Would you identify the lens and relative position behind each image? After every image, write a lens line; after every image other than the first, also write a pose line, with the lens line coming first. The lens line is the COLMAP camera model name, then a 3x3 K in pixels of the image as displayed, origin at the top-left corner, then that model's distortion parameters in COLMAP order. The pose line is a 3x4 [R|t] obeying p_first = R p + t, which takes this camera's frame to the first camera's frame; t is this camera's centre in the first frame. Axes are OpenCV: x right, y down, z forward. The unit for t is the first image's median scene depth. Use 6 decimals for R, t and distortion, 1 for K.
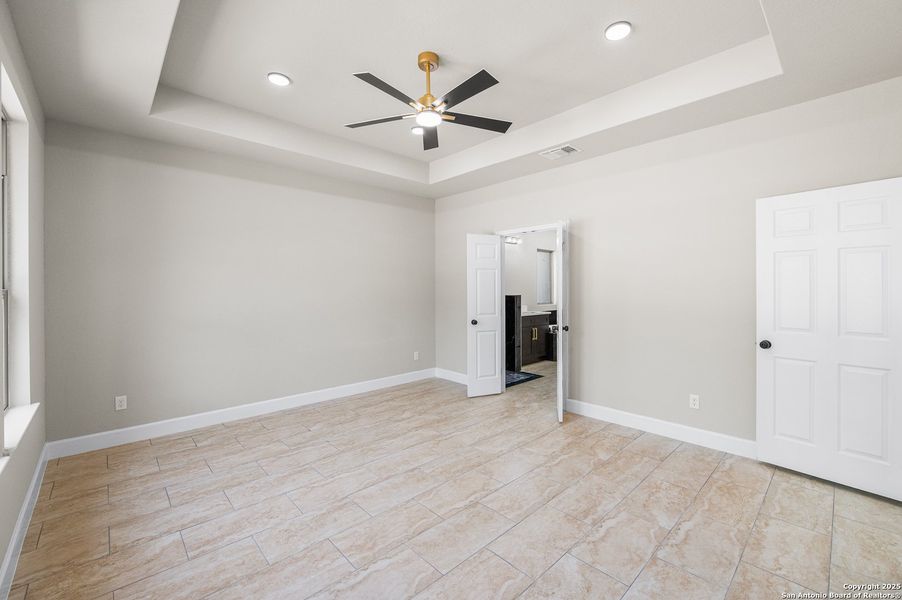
lens RADIAL K [[369.5, 0, 474.1], [0, 369.5, 290.2], [0, 0, 1]] dist [-0.001489, -0.000150]
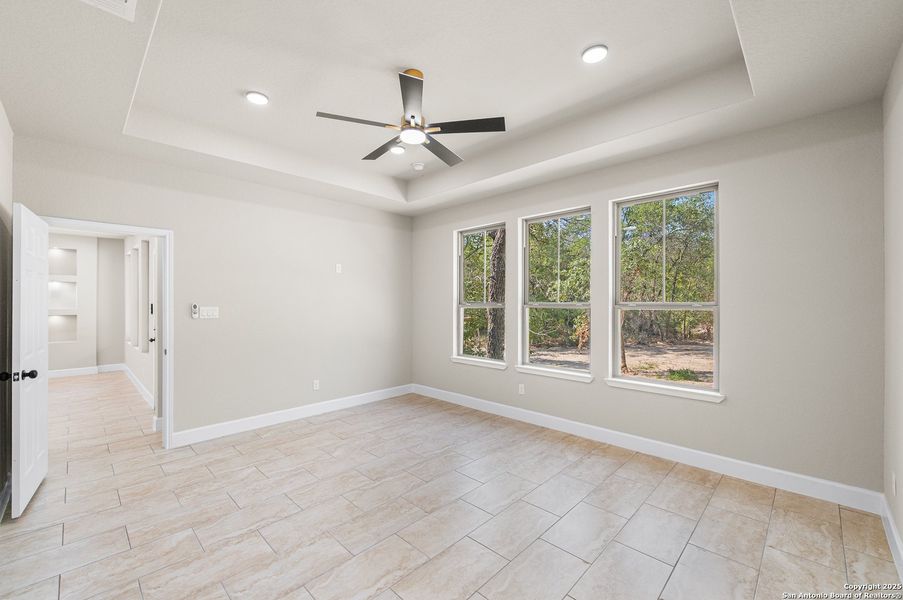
lens RADIAL K [[369.9, 0, 462.3], [0, 369.9, 301.1], [0, 0, 1]] dist [0.000171, -0.000244]
pose [[-0.999597, 0.005125, -0.027912, -0.211001], [0.005146, 0.999987, -0.000676, -0.020489], [0.027908, -0.000819, -0.999610, 1.870309]]
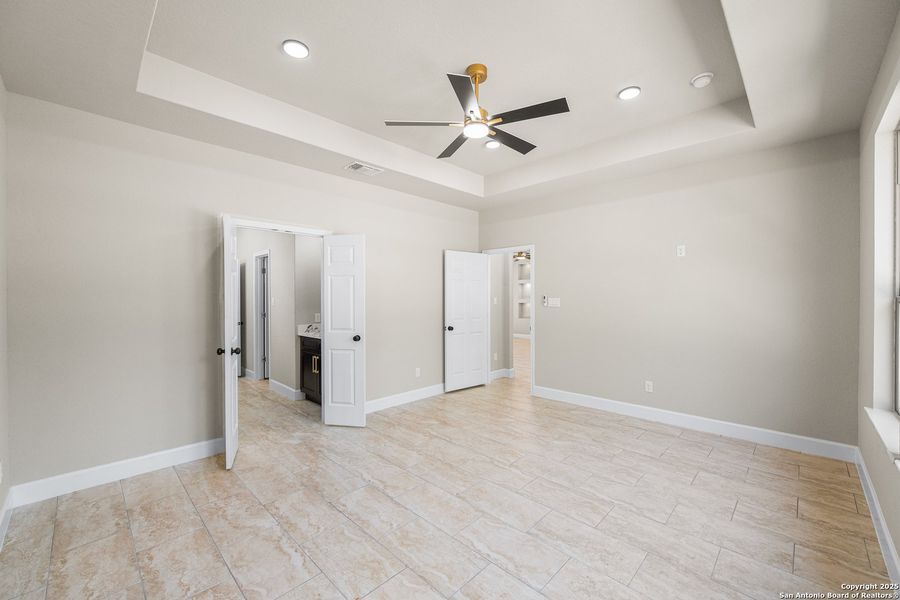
lens RADIAL K [[363.3, 0, 436.1], [0, 363.3, 298.7], [0, 0, 1]] dist [-0.001035, -0.000166]
pose [[0.012733, -0.000200, 0.999919, -1.046189], [0.008130, 0.999967, 0.000096, -0.004881], [-0.999886, 0.008128, 0.012735, 1.029751]]
